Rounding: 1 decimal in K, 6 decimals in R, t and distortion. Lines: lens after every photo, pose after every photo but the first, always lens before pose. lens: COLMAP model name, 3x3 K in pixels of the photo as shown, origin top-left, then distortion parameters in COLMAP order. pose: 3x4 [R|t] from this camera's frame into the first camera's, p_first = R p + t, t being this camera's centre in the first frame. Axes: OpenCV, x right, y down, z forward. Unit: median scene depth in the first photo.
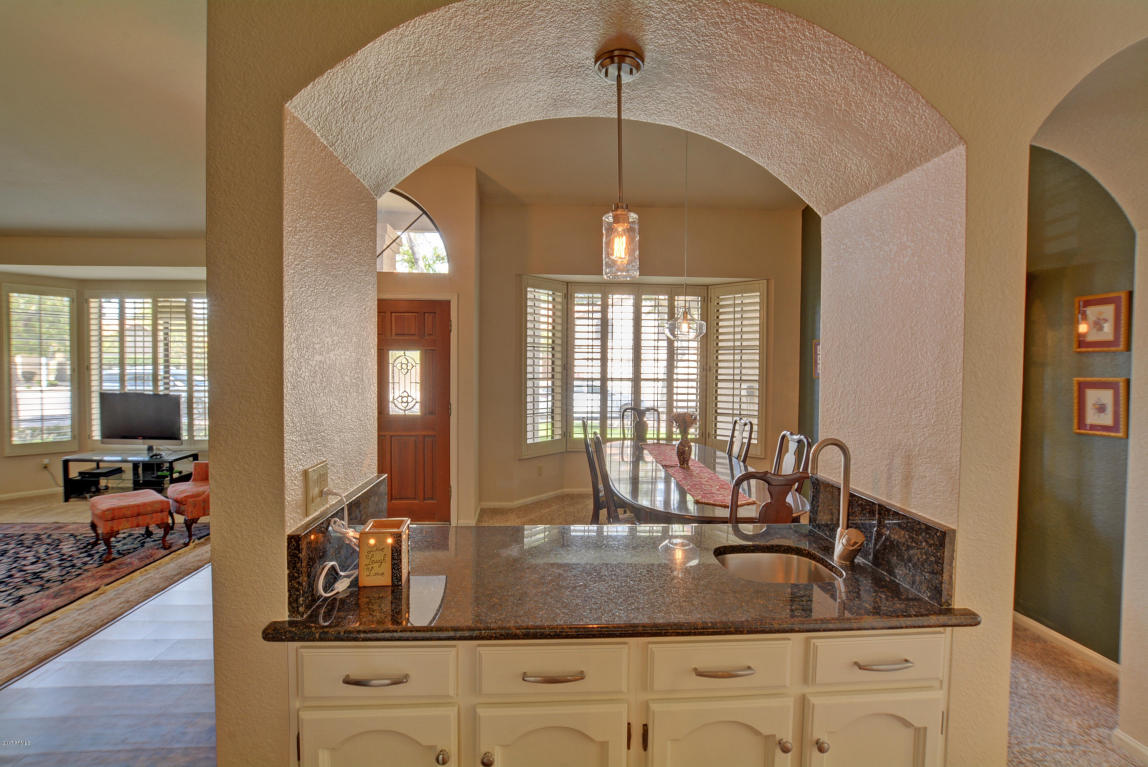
lens RADIAL K [[516.4, 0, 583.0], [0, 516.4, 379.3], [0, 0, 1]] dist [-0.021464, 0.004479]
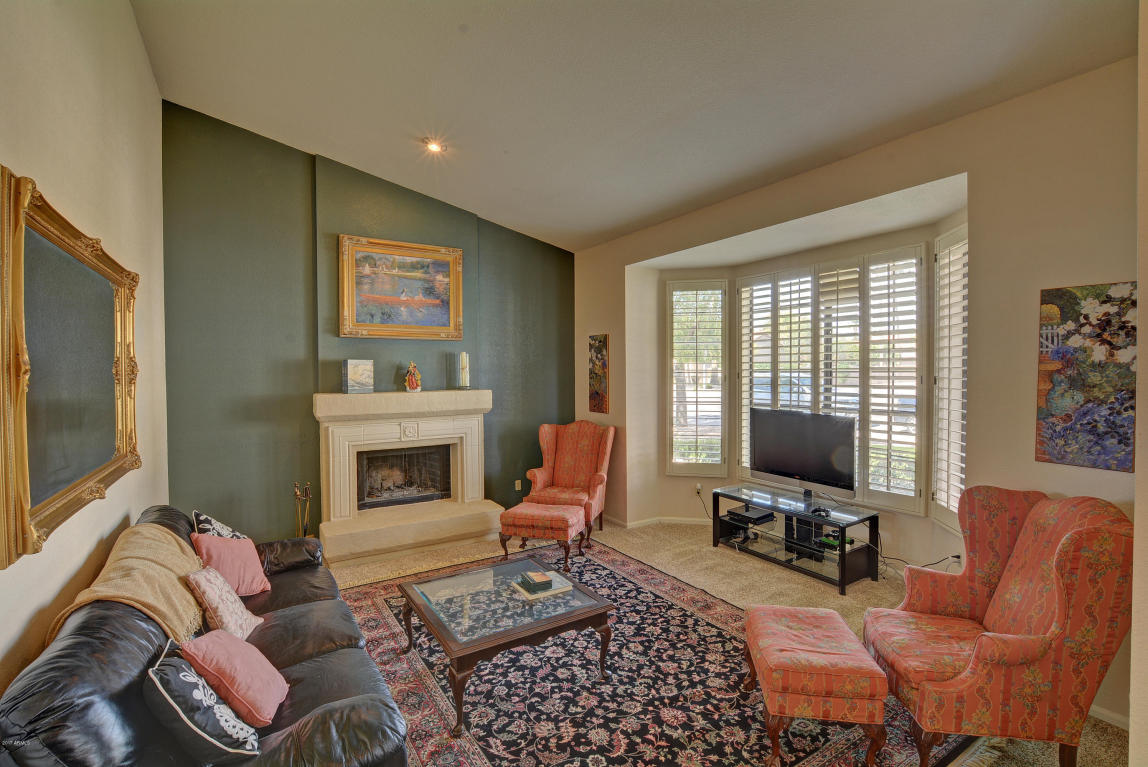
lens RADIAL K [[522.2, 0, 577.7], [0, 522.2, 384.0], [0, 0, 1]] dist [-0.023121, -0.000085]
pose [[0.491698, 0.013782, -0.870657, -0.415157], [-0.010716, 0.999895, 0.009776, -0.015637], [0.870700, 0.004523, 0.491794, 0.406123]]
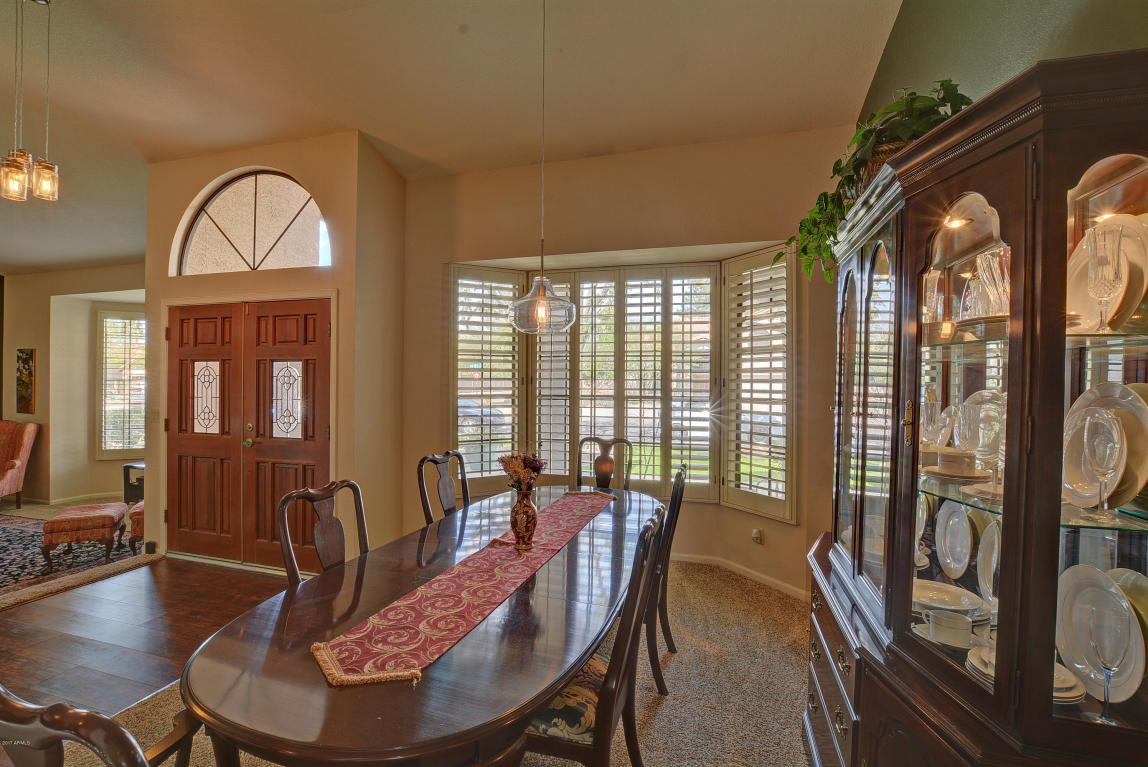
lens RADIAL K [[516.4, 0, 570.7], [0, 516.4, 377.3], [0, 0, 1]] dist [-0.021464, 0.004479]
pose [[0.938687, -0.006542, -0.344709, 0.273295], [-0.005593, 0.999399, -0.034199, -0.002368], [0.344725, 0.034030, 0.938087, 0.278877]]
